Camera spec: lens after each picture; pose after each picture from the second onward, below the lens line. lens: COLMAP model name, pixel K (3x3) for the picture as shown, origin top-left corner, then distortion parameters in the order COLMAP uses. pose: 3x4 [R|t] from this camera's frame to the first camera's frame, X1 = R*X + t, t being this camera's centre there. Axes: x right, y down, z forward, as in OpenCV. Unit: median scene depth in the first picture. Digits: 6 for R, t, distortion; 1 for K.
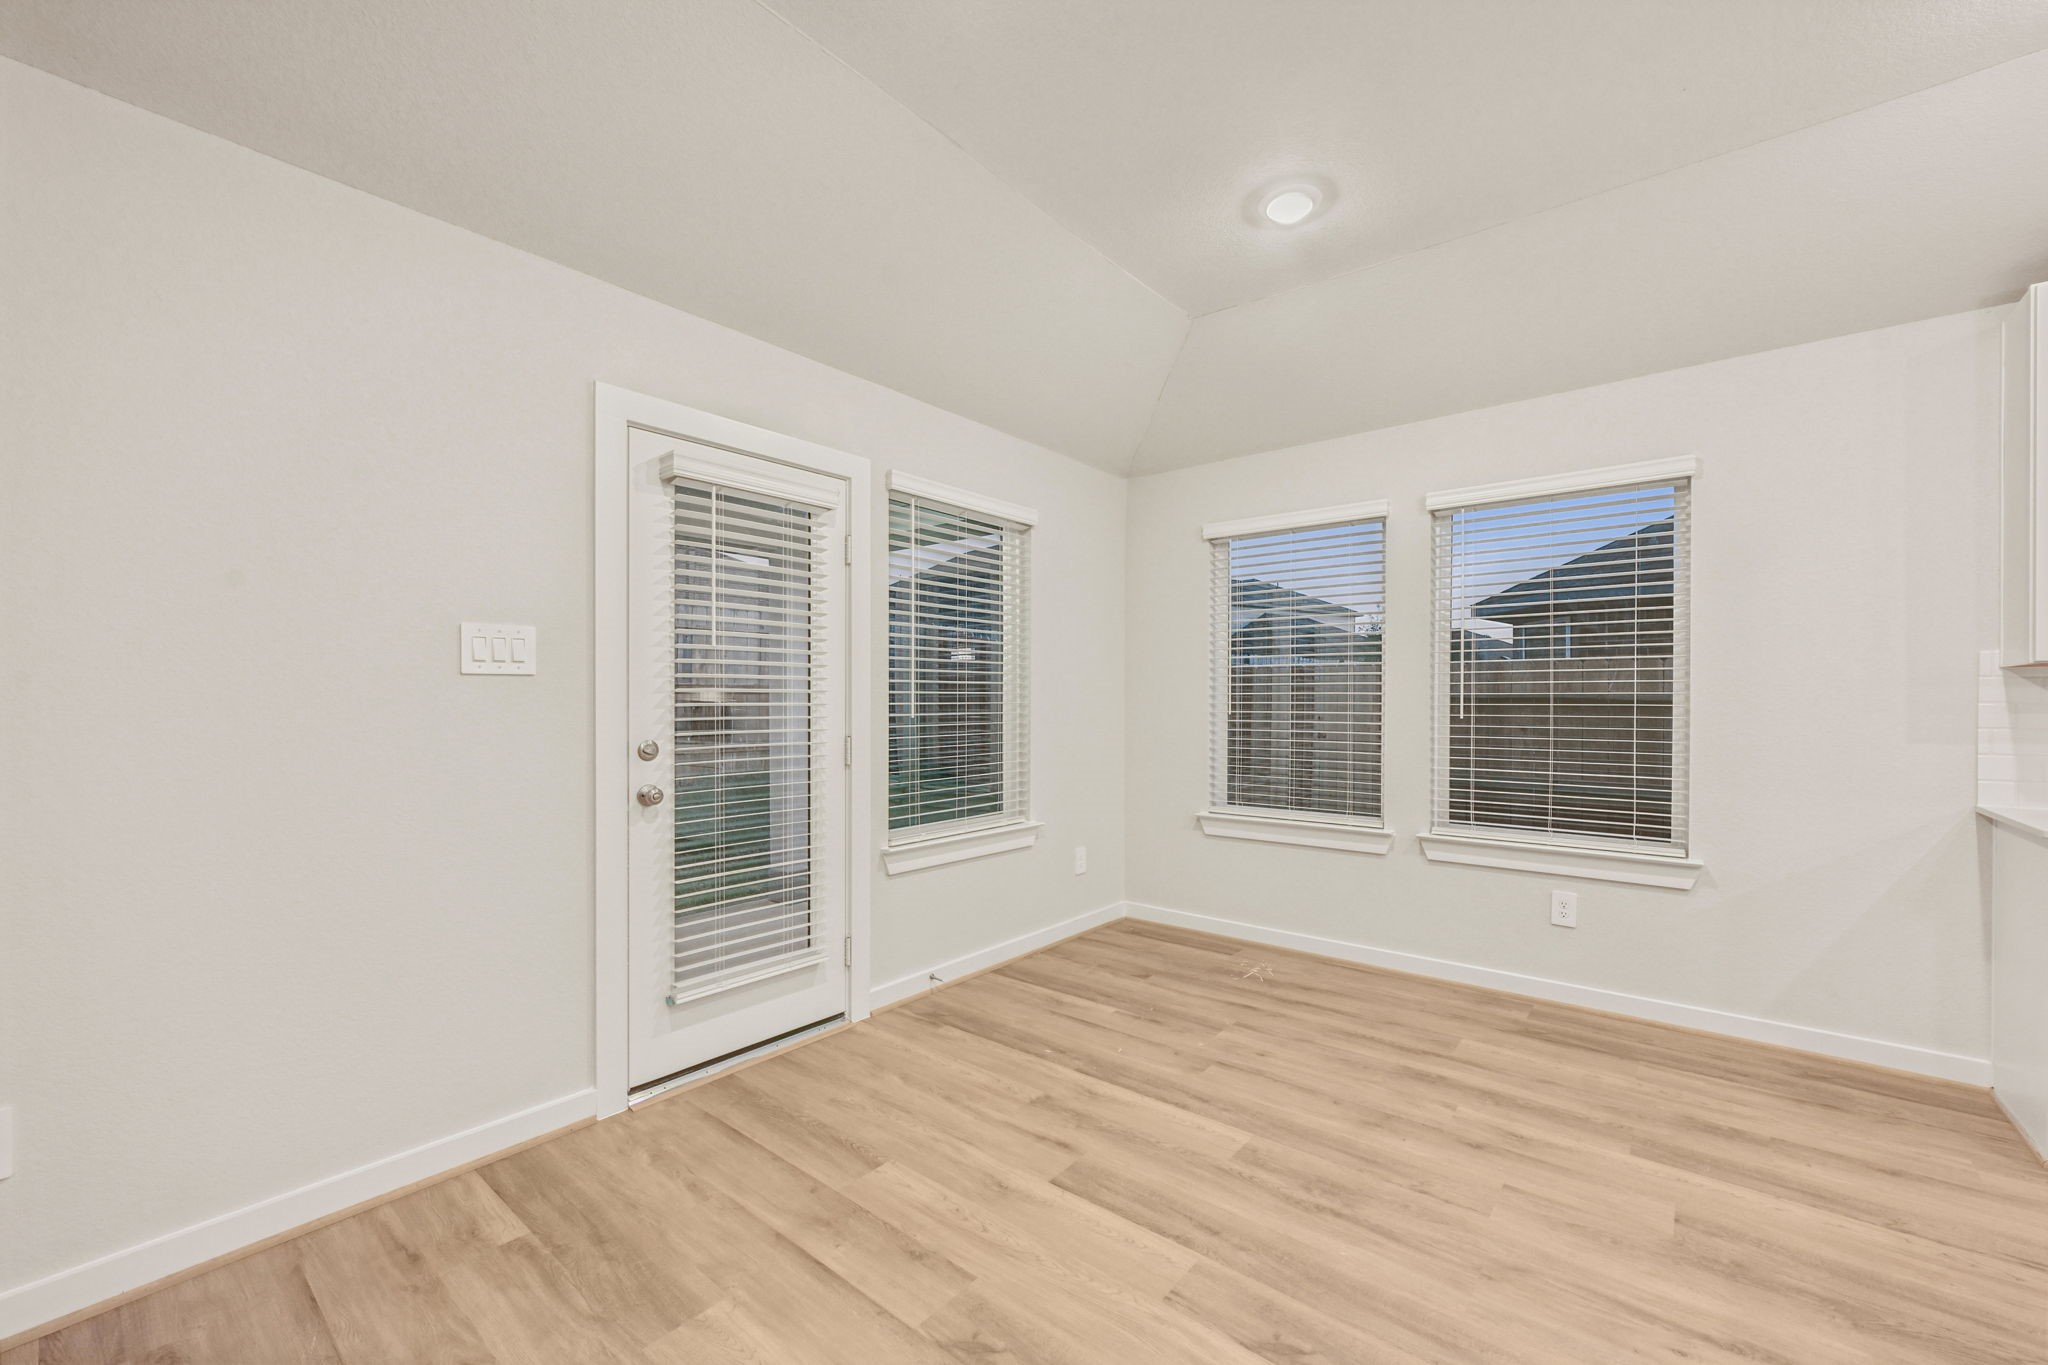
lens RADIAL K [[820.1, 0, 1034.1], [0, 820.1, 703.0], [0, 0, 1]] dist [-0.001316, -0.000017]
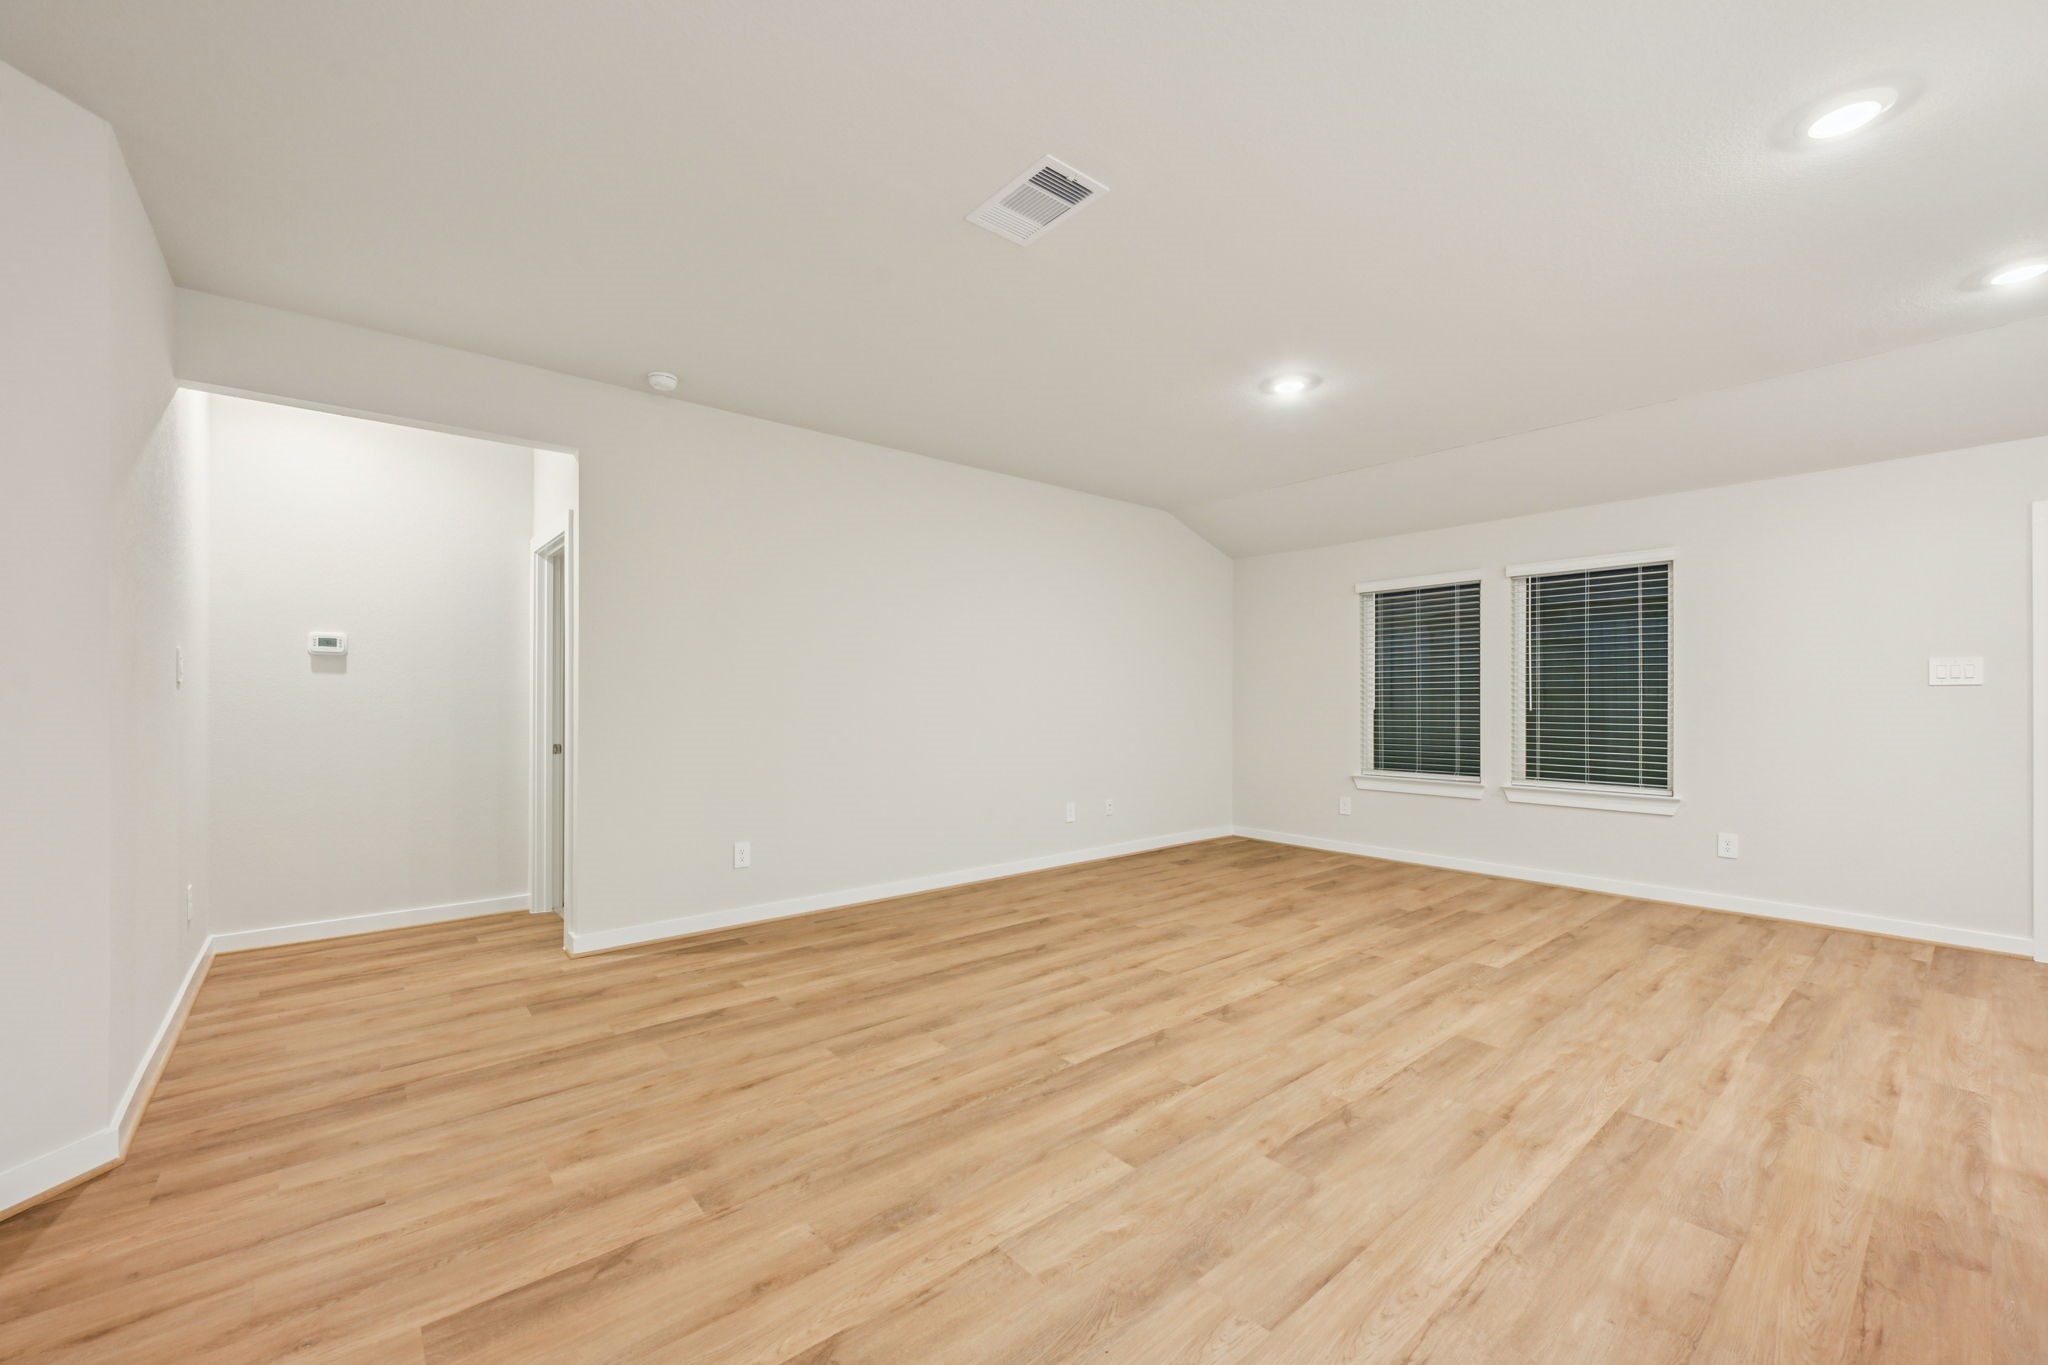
lens RADIAL K [[818.2, 0, 1031.8], [0, 818.2, 694.0], [0, 0, 1]] dist [0.000105, 0.000181]
pose [[-0.176955, -0.003427, -0.984213, 1.313353], [-0.007189, 0.999972, -0.002189, 0.003703], [0.984193, 0.006689, -0.176975, -0.616982]]
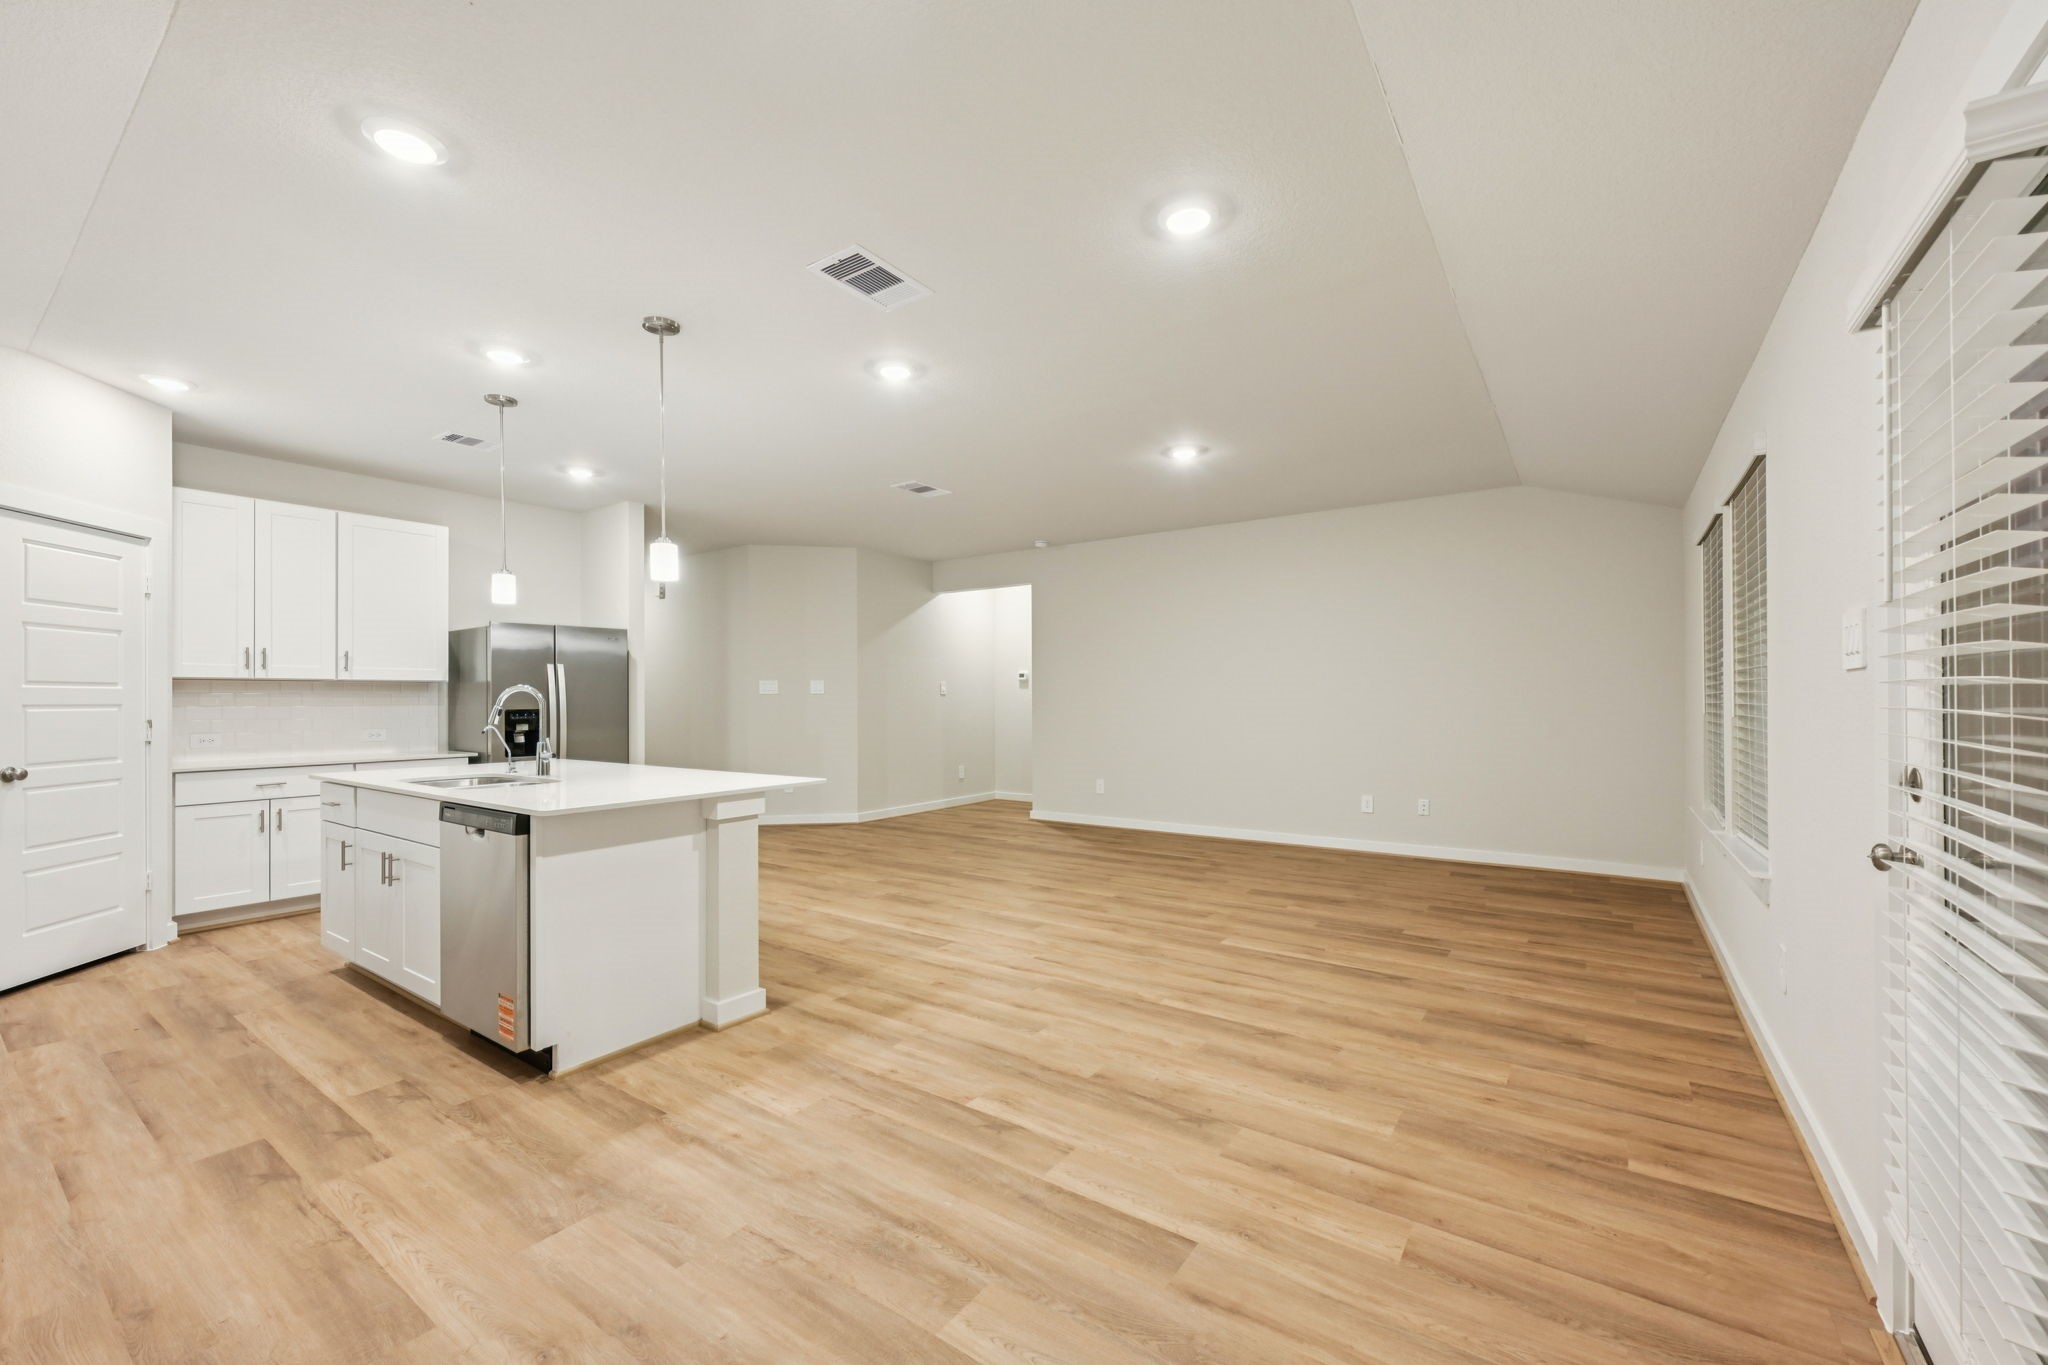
lens RADIAL K [[816.4, 0, 1028.1], [0, 816.4, 693.5], [0, 0, 1]] dist [-0.001723, 0.000413]
pose [[-0.997235, 0.004882, -0.074153, 0.216919], [0.004814, 0.999988, 0.001098, -0.012732], [0.074157, 0.000738, -0.997246, 1.534487]]
